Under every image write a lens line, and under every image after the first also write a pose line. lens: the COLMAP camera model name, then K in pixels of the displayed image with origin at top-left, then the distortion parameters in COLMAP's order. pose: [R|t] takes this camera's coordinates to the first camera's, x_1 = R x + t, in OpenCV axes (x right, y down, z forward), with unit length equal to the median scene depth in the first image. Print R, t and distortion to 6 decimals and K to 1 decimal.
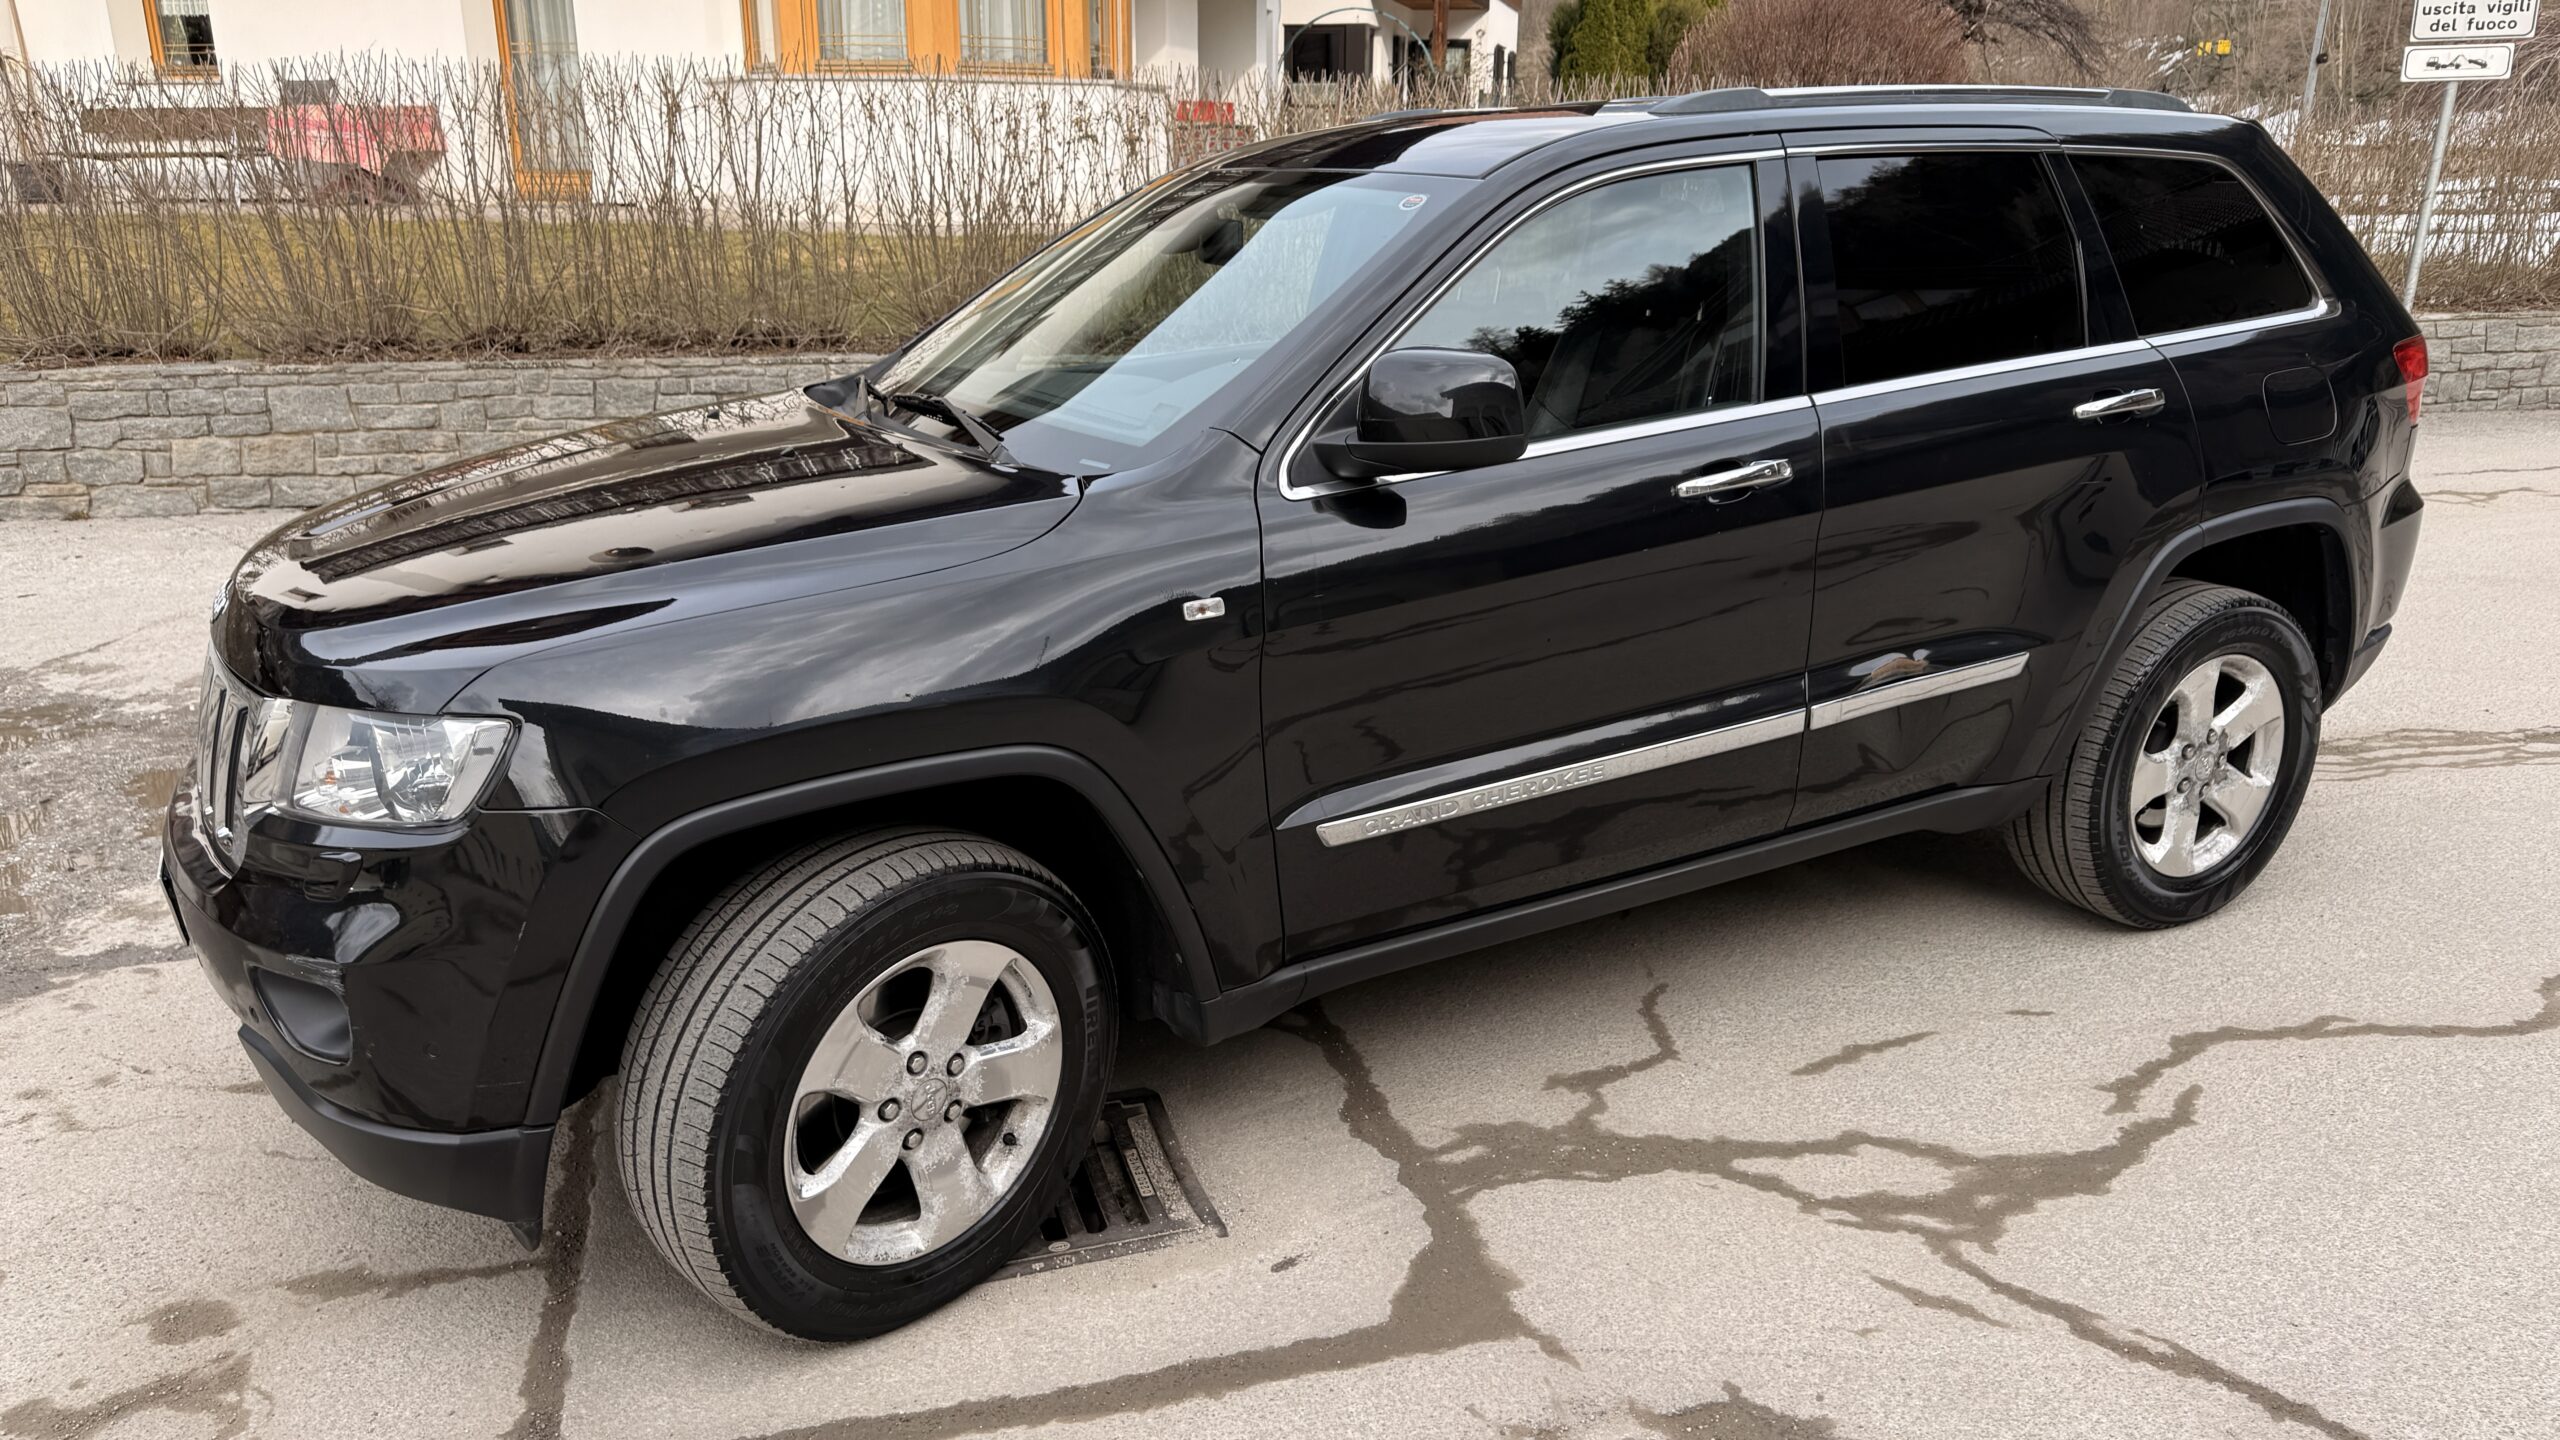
lens RADIAL K [[1823.0, 0, 1284.5], [0, 1823.0, 727.3], [0, 0, 1]] dist [0.037300, -0.034510]
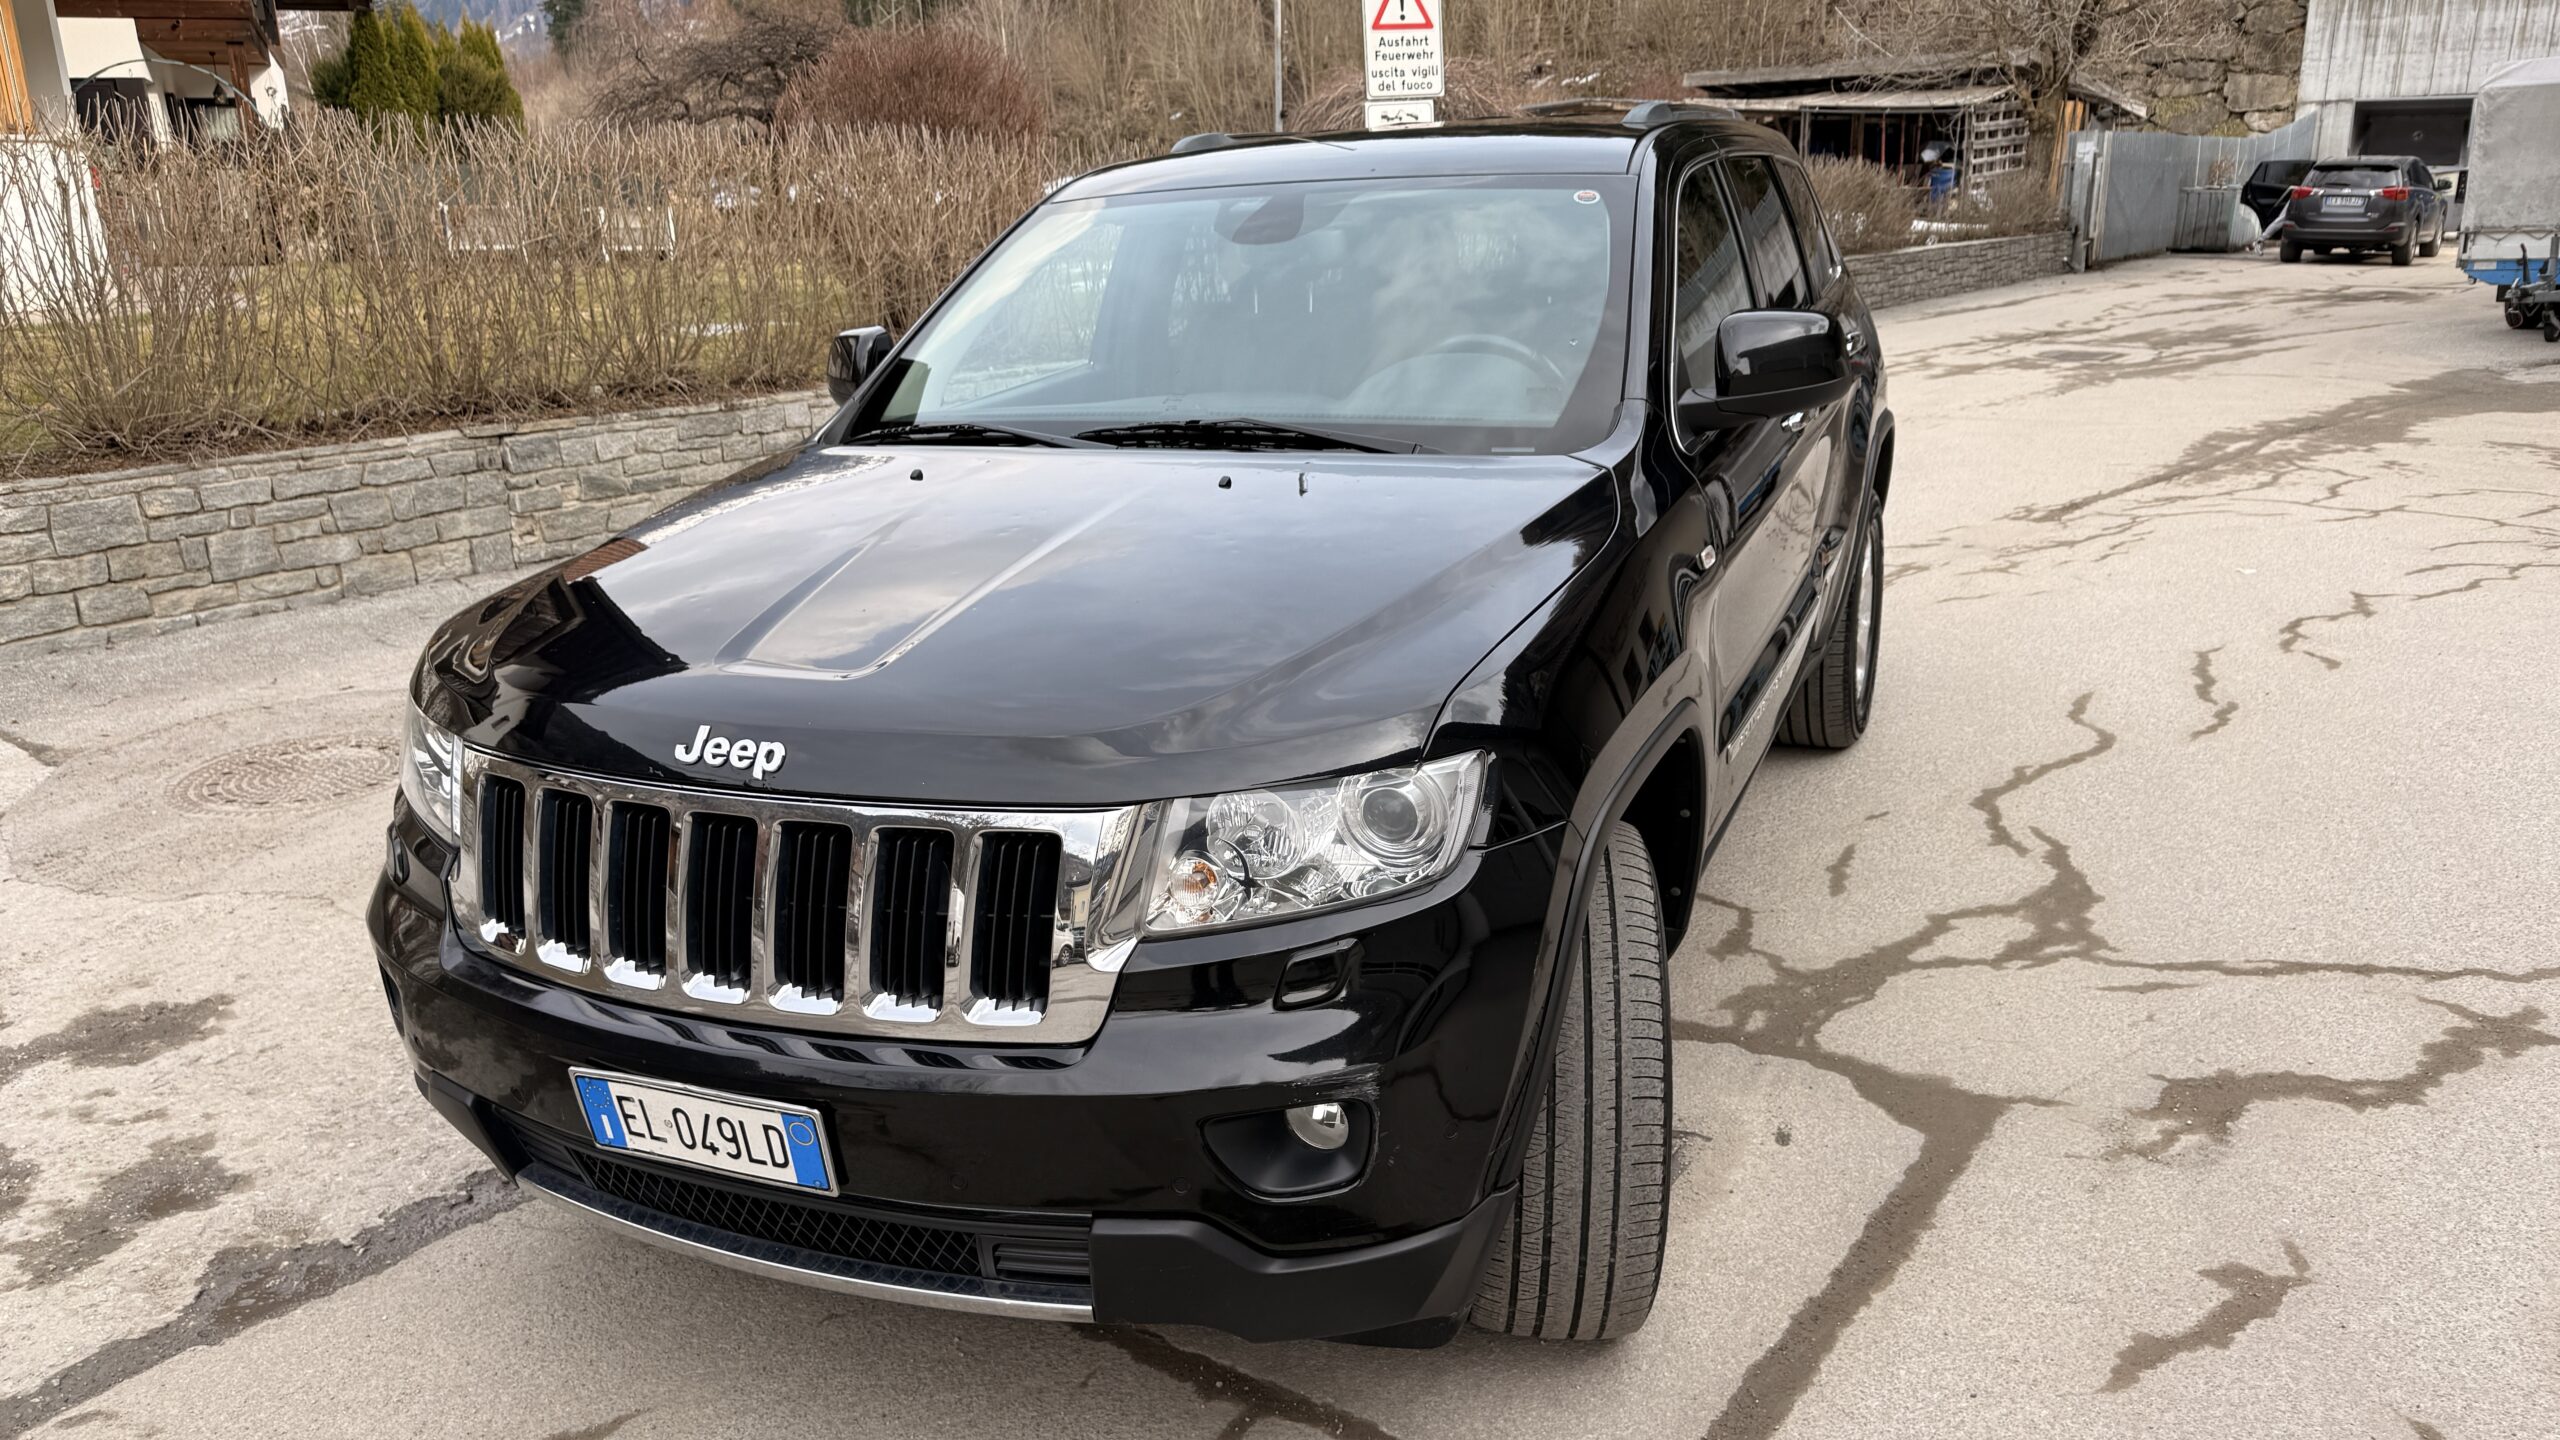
lens RADIAL K [[1823.0, 0, 1290.0], [0, 1823.0, 716.8], [0, 0, 1]] dist [0.037300, -0.034510]
pose [[0.783467, -0.195819, 0.589774, -0.246841], [0.218286, 0.975298, 0.033847, -0.017246], [-0.581834, 0.102222, 0.806858, 0.072880]]
